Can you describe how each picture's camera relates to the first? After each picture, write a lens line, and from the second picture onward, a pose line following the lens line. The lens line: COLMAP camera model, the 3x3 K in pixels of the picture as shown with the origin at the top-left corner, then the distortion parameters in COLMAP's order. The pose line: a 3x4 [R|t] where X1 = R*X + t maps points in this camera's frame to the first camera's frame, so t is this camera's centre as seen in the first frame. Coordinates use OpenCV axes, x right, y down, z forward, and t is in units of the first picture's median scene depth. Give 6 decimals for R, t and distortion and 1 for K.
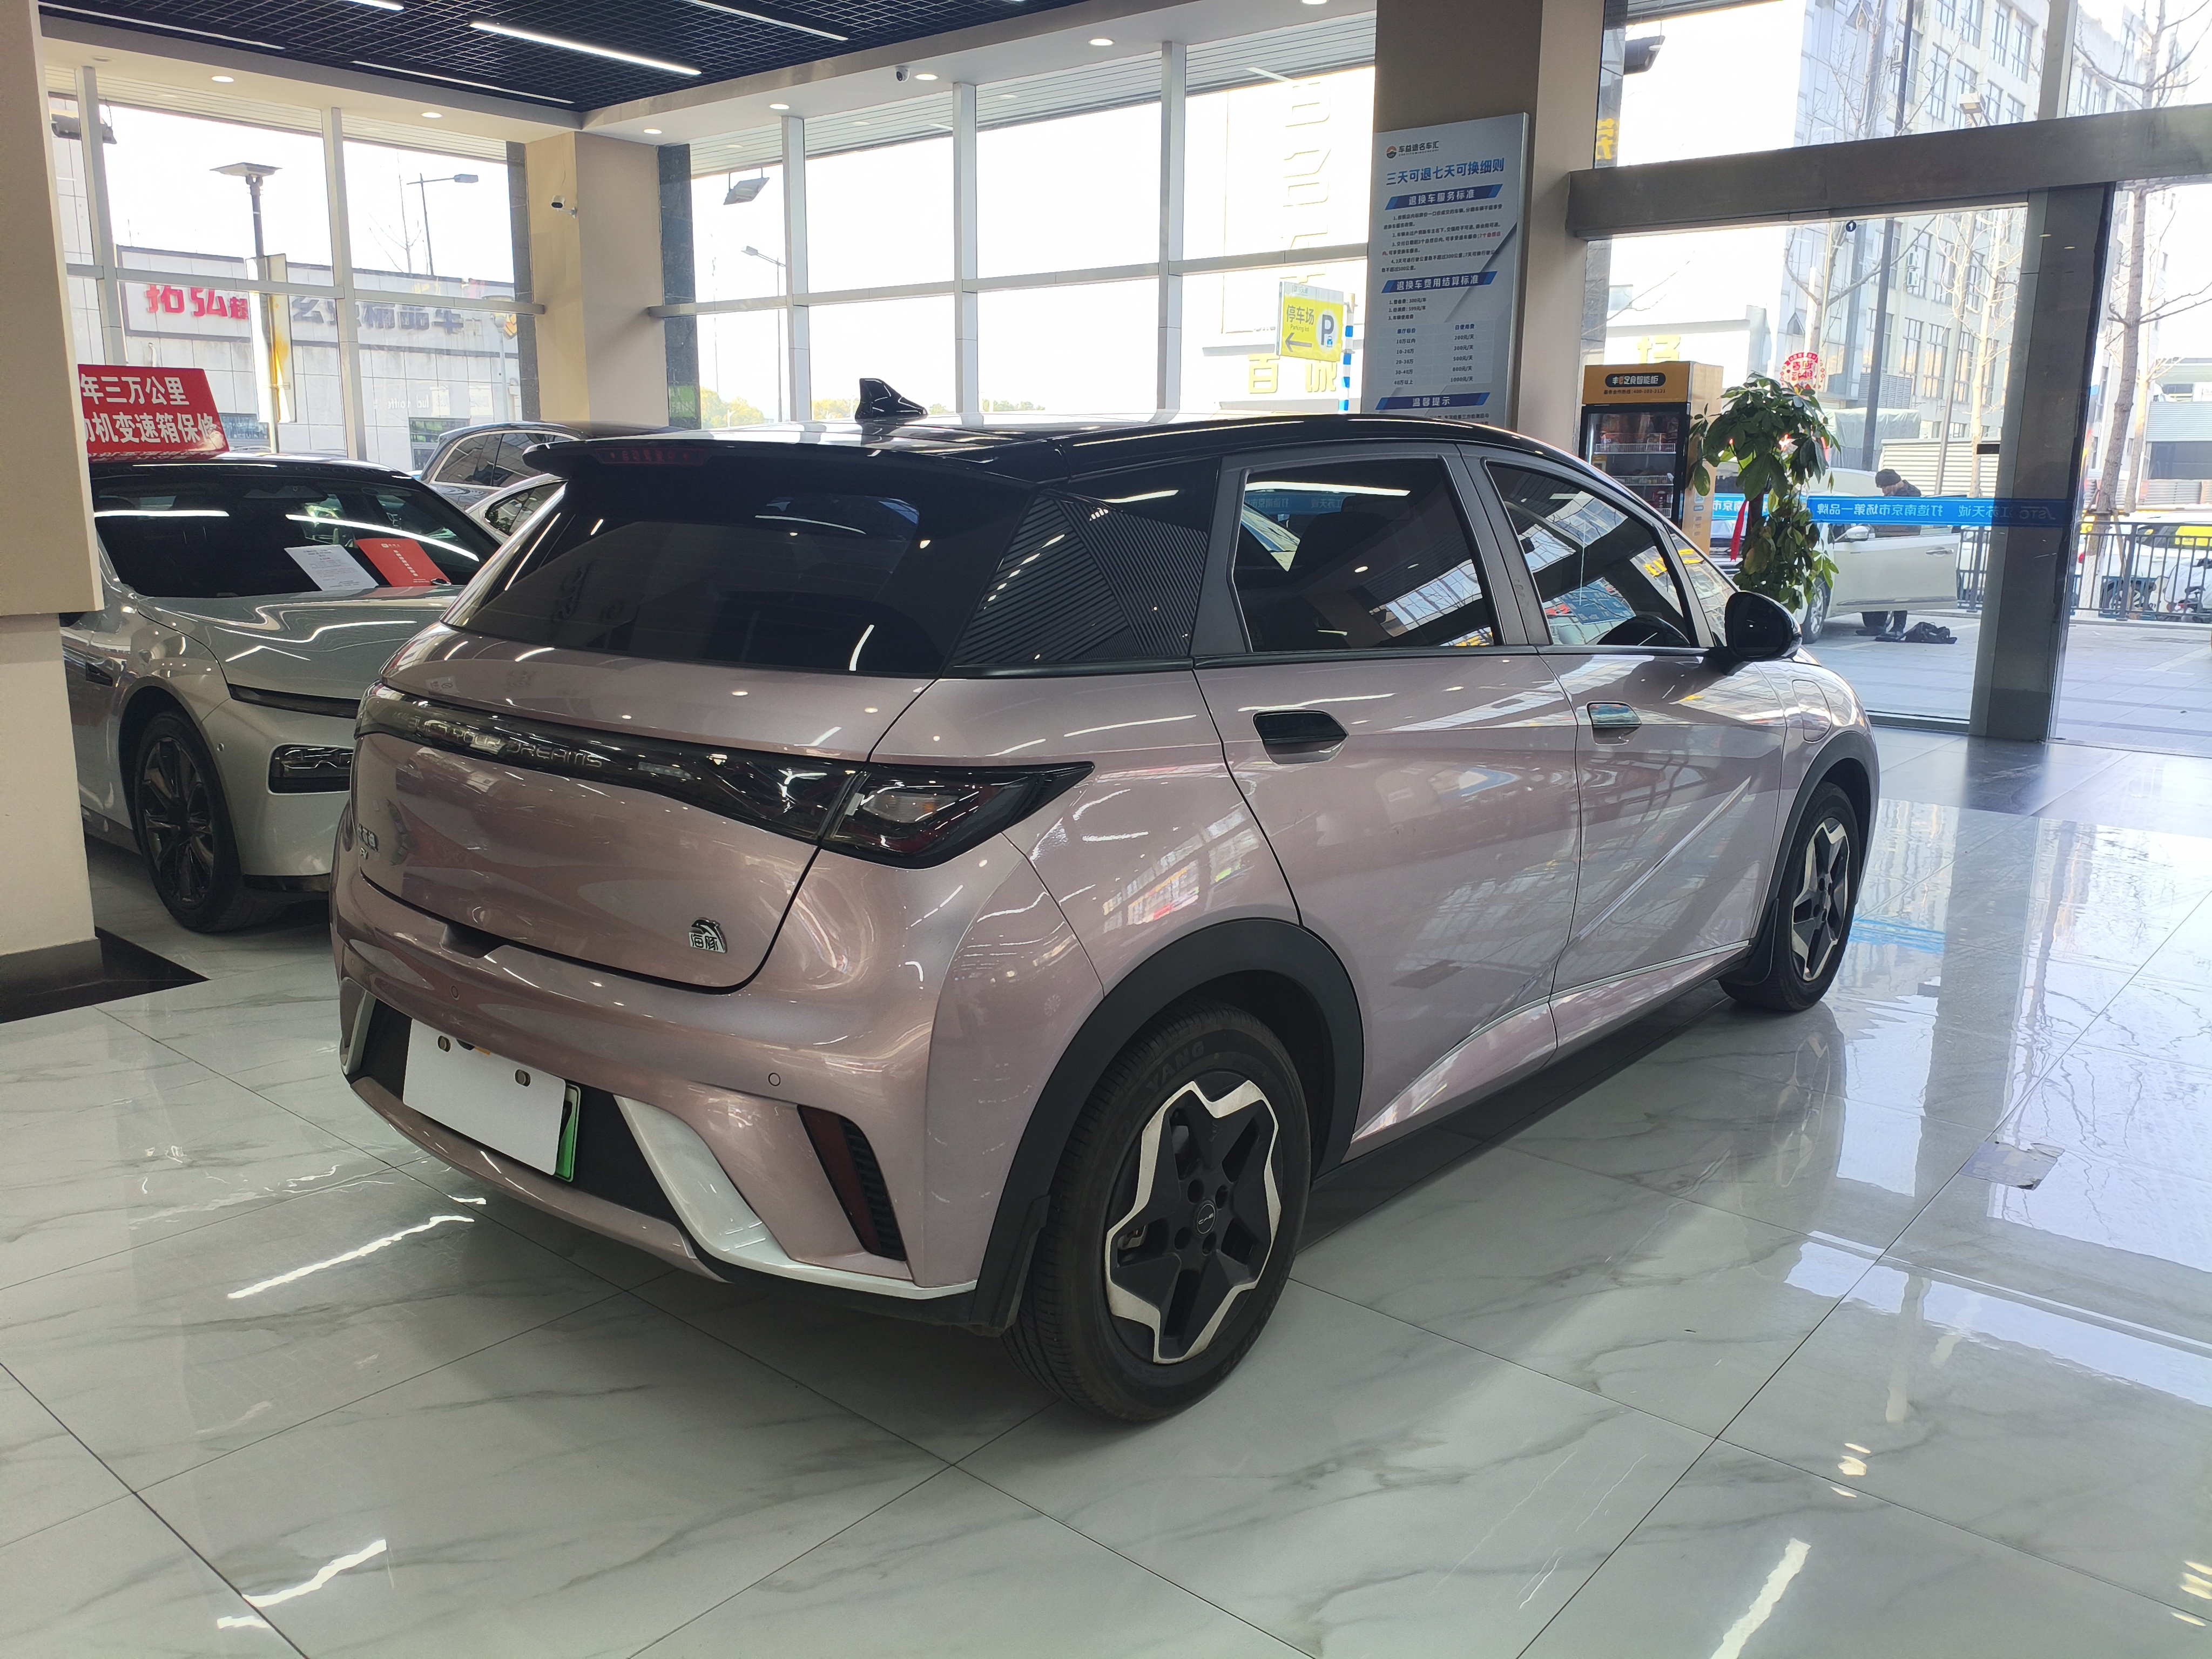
lens RADIAL K [[1657.1, 0, 1091.8], [0, 1657.1, 821.3], [0, 0, 1]] dist [-0.010323, -0.011824]
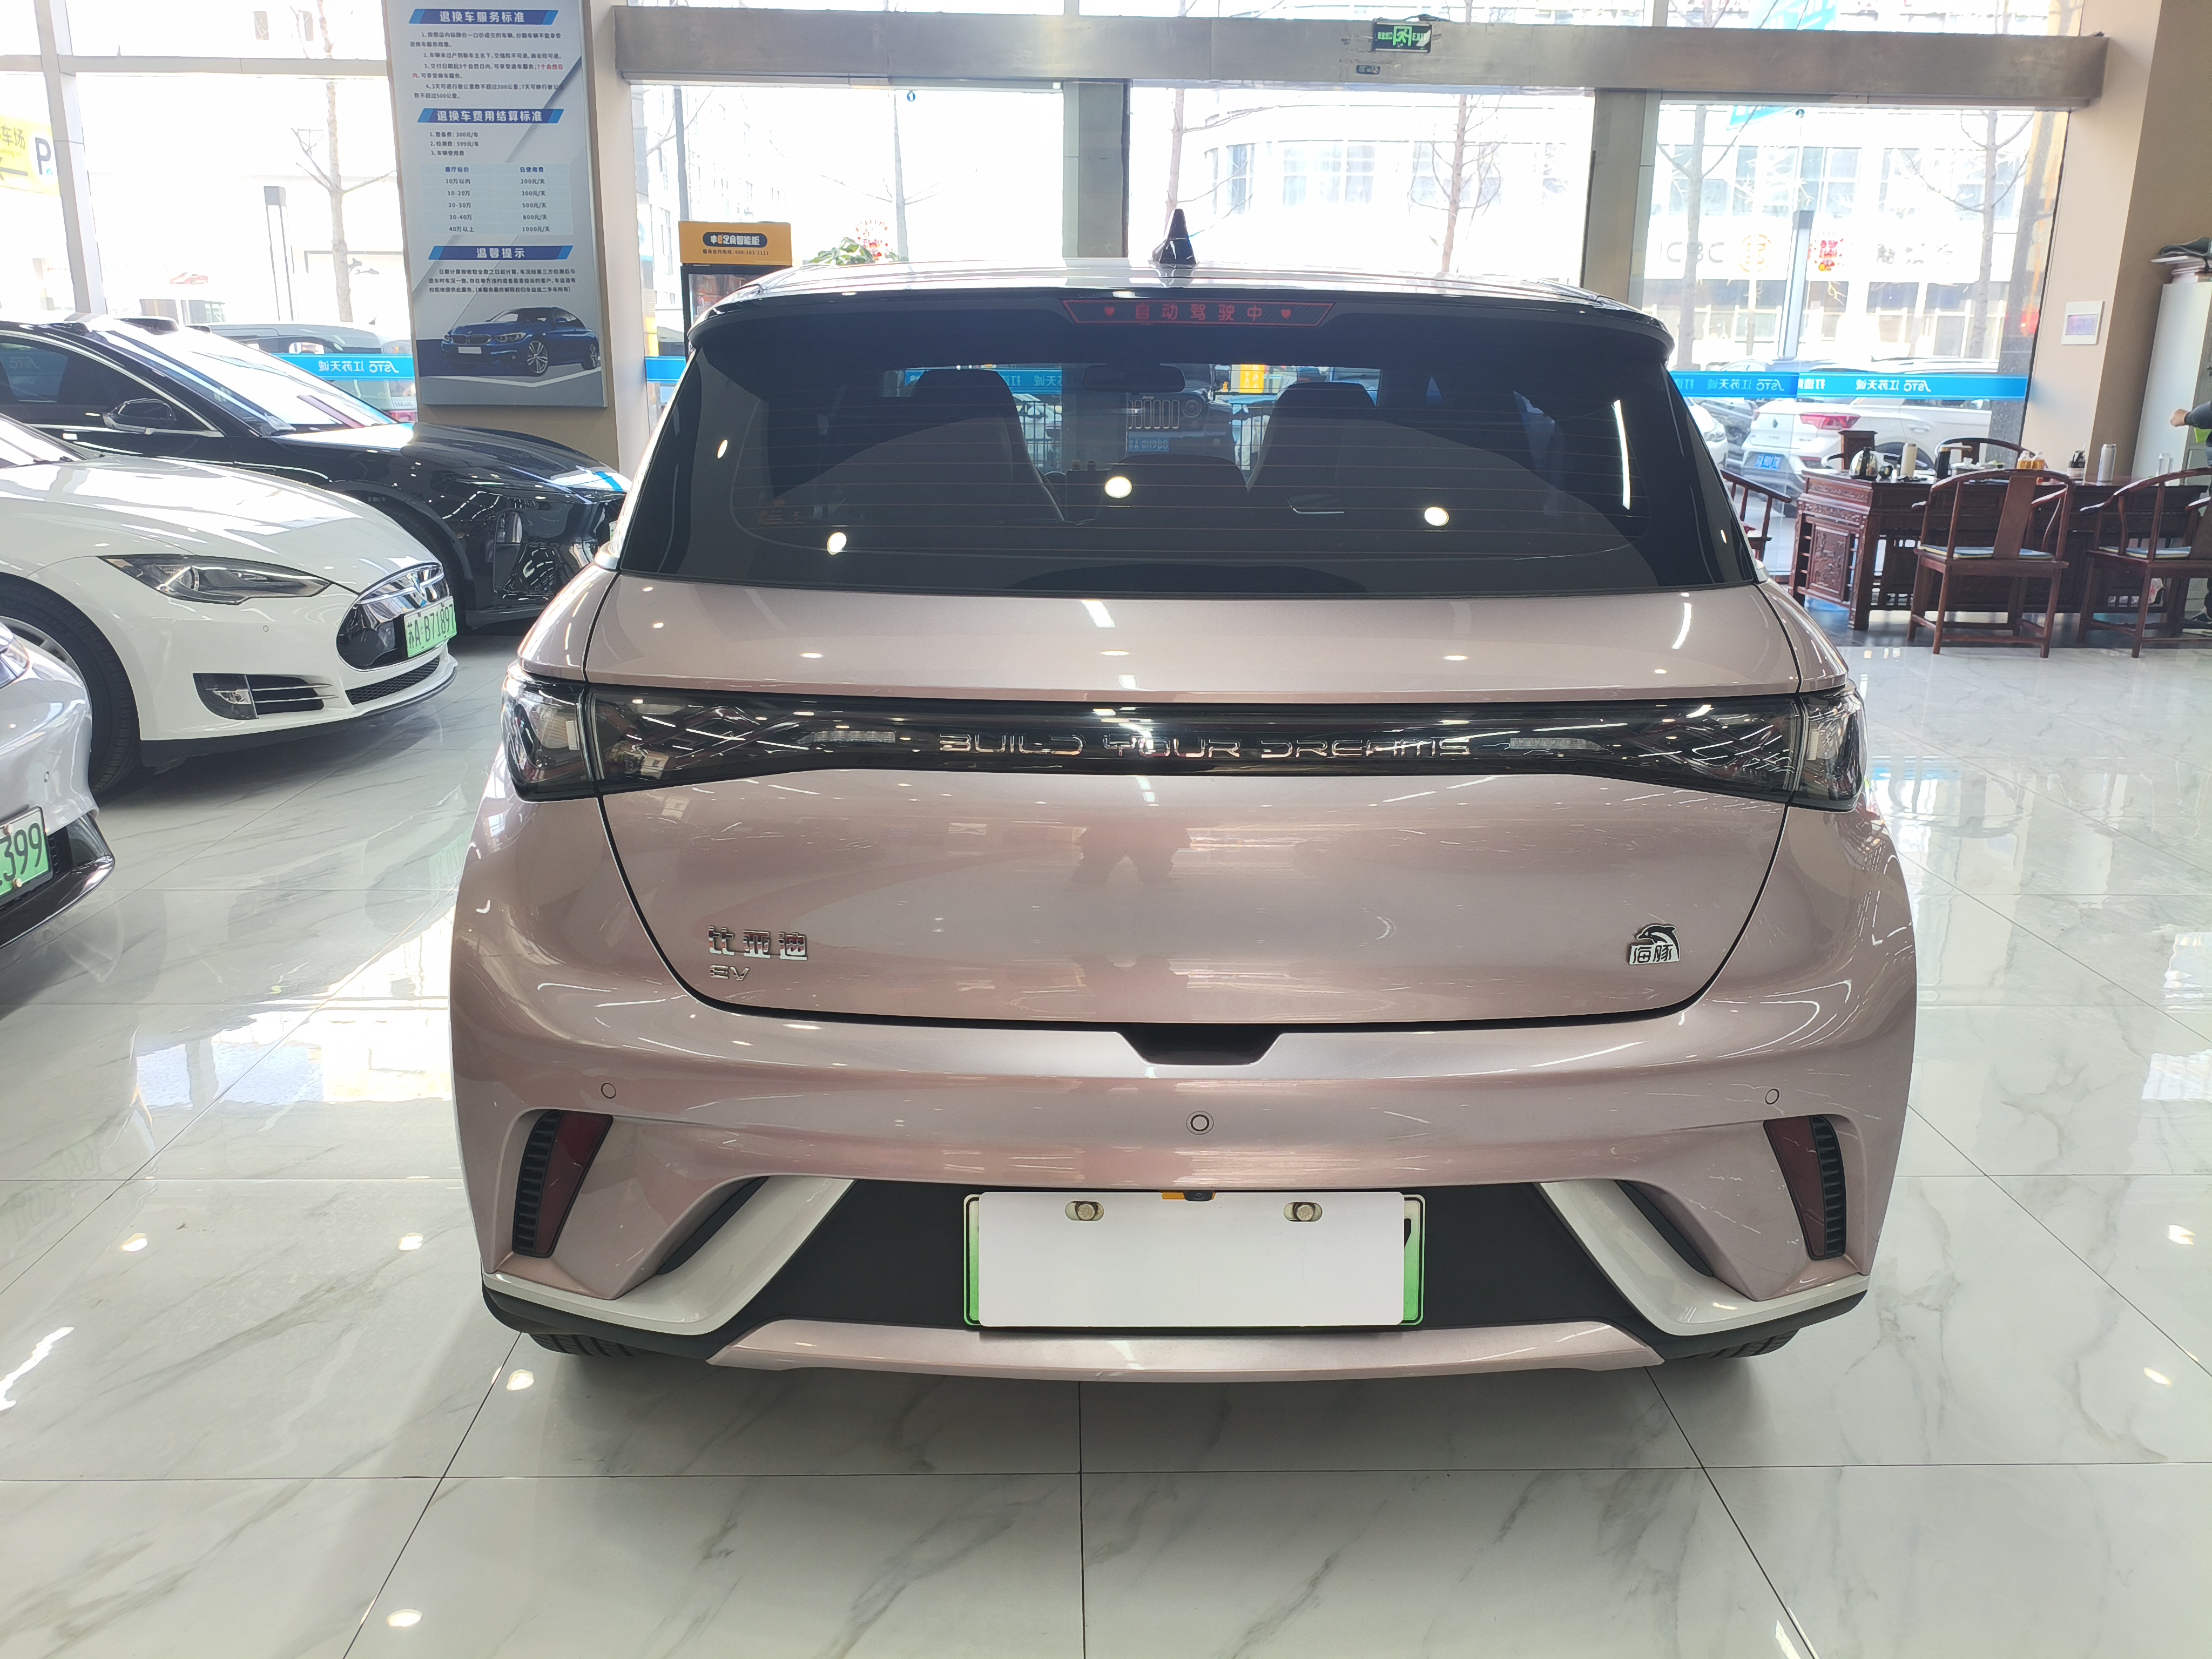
lens RADIAL K [[1657.1, 0, 1091.8], [0, 1657.1, 821.3], [0, 0, 1]] dist [-0.010323, -0.011824]
pose [[0.751775, -0.171138, 0.636825, -0.181744], [0.120963, 0.985138, 0.121945, -0.022768], [-0.648231, -0.014643, 0.761303, 0.115751]]
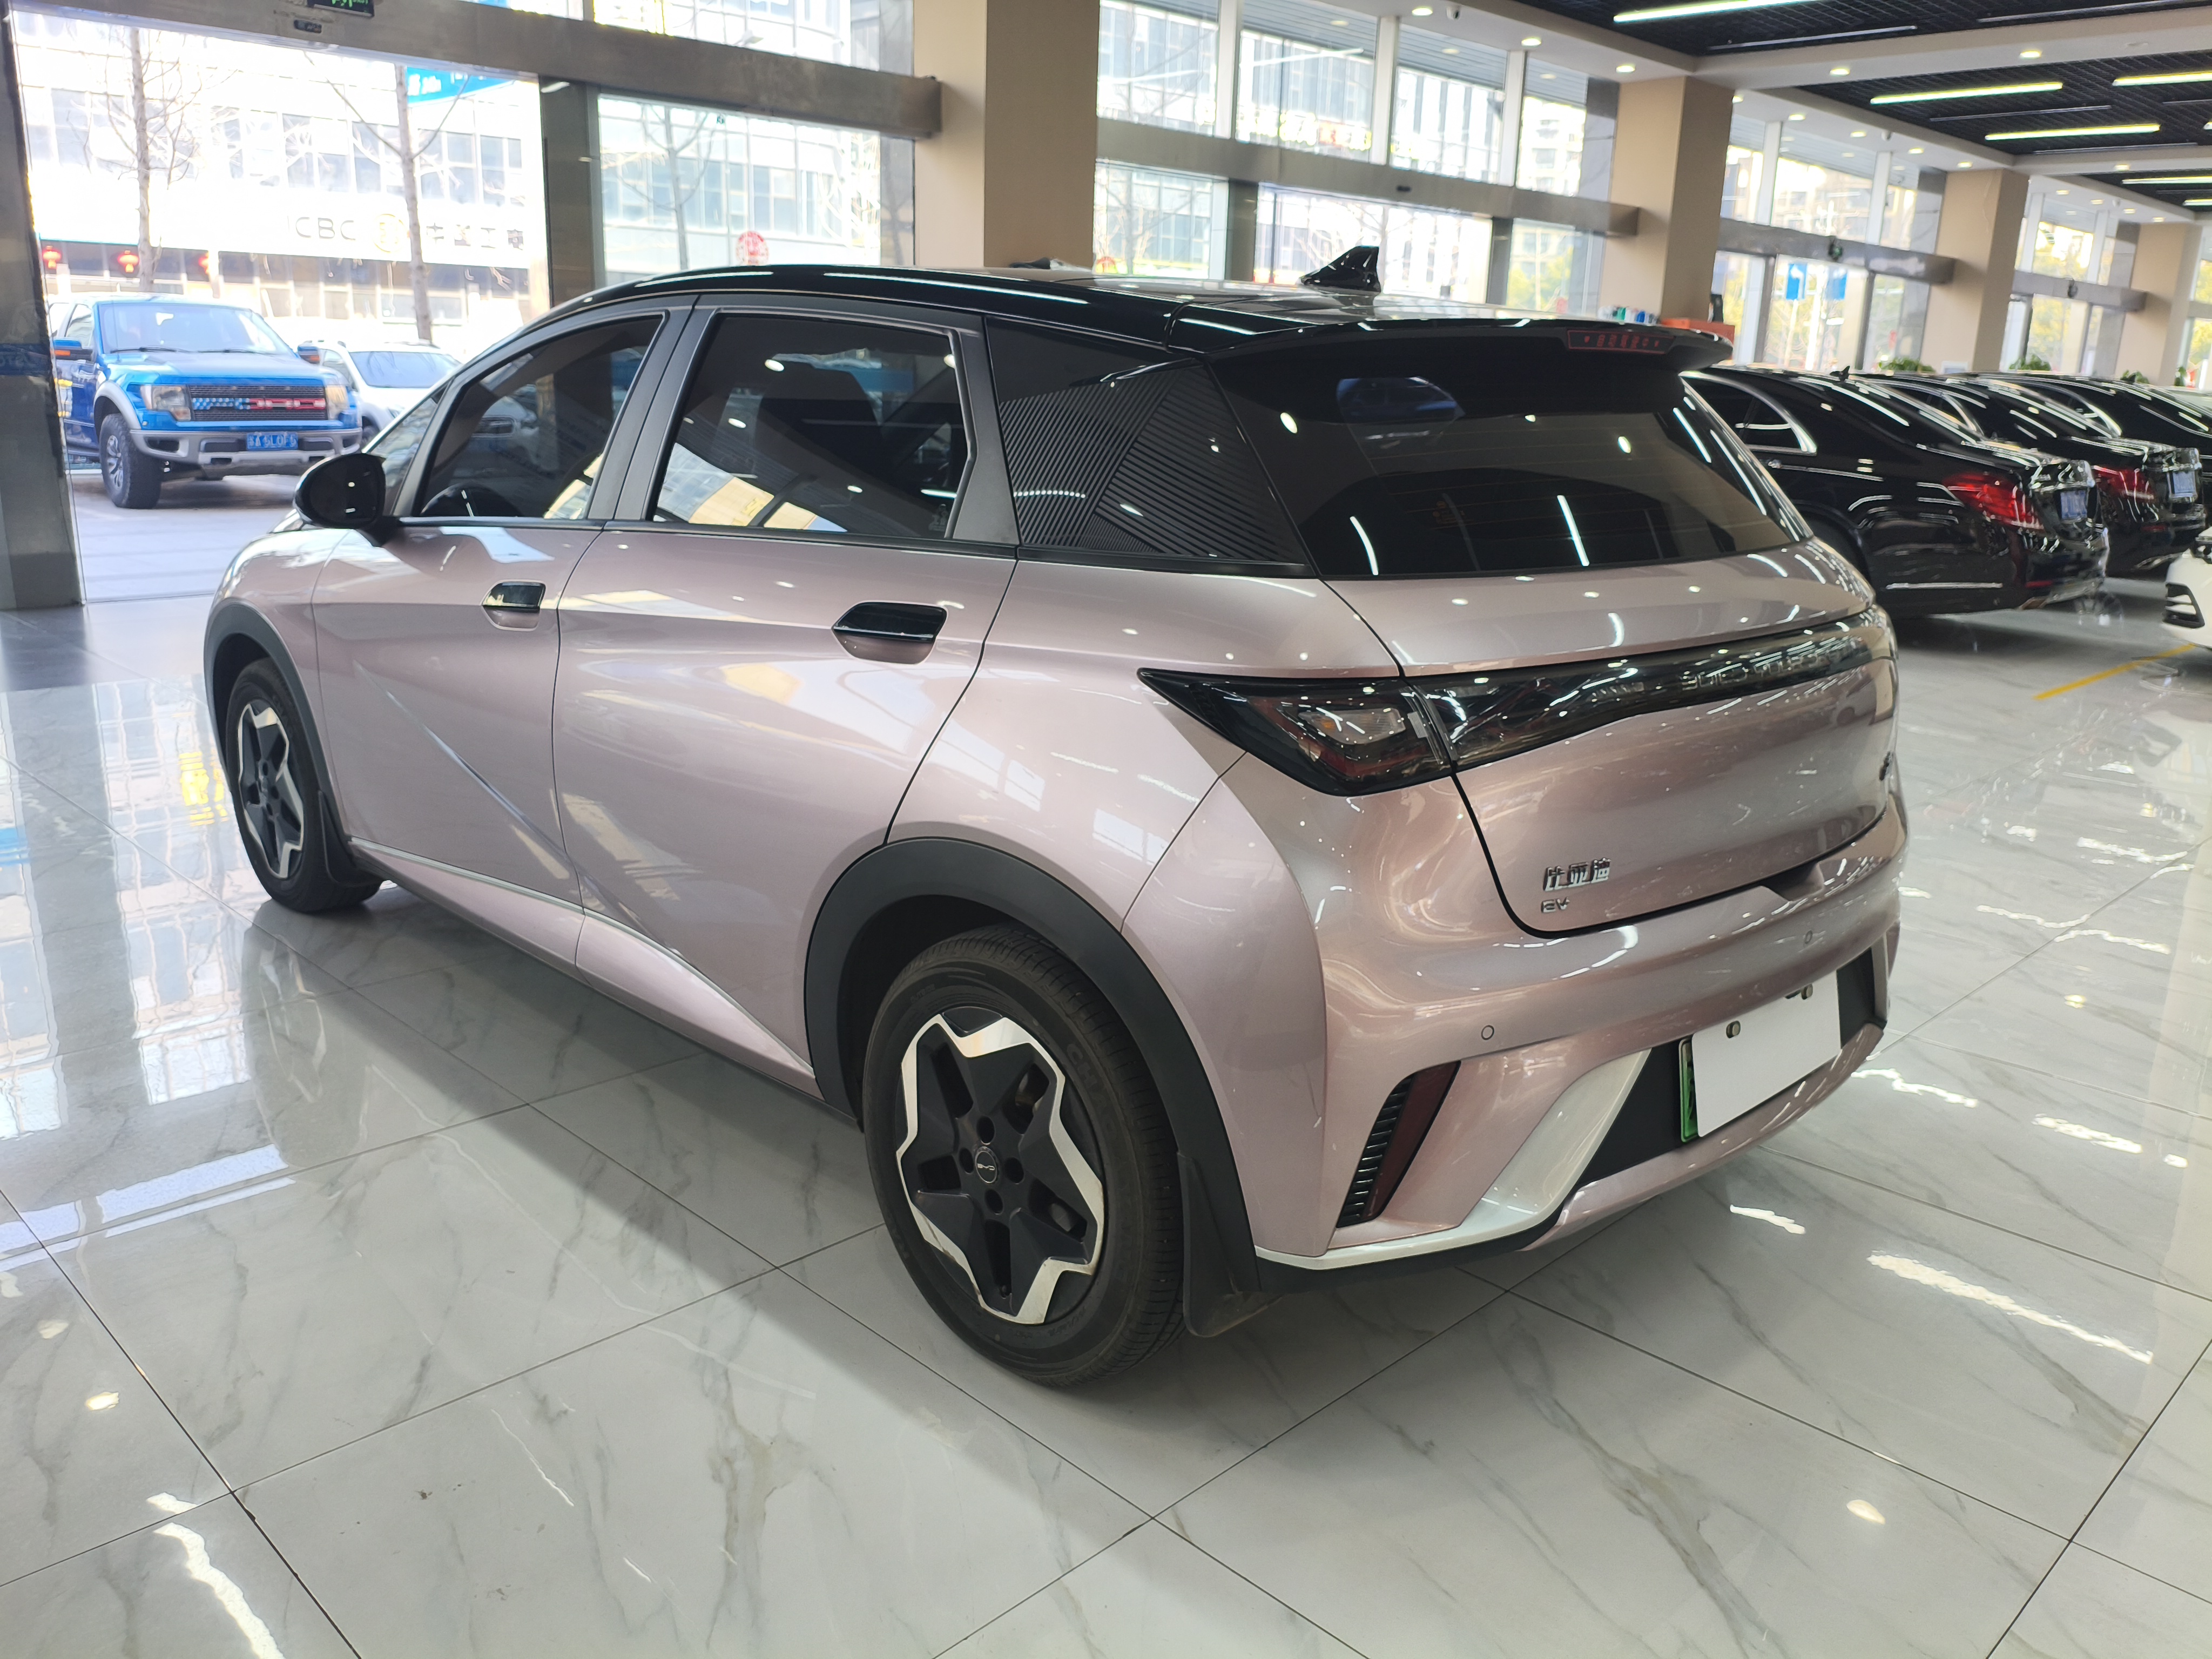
lens RADIAL K [[1710.6, 0, 1035.6], [0, 1710.6, 835.4], [0, 0, 1]] dist [-0.004040, -0.000487]
pose [[0.110364, -0.261568, 0.958854, -0.299430], [0.169985, 0.955501, 0.241088, -0.058164], [-0.979247, 0.136383, 0.149915, 0.284004]]
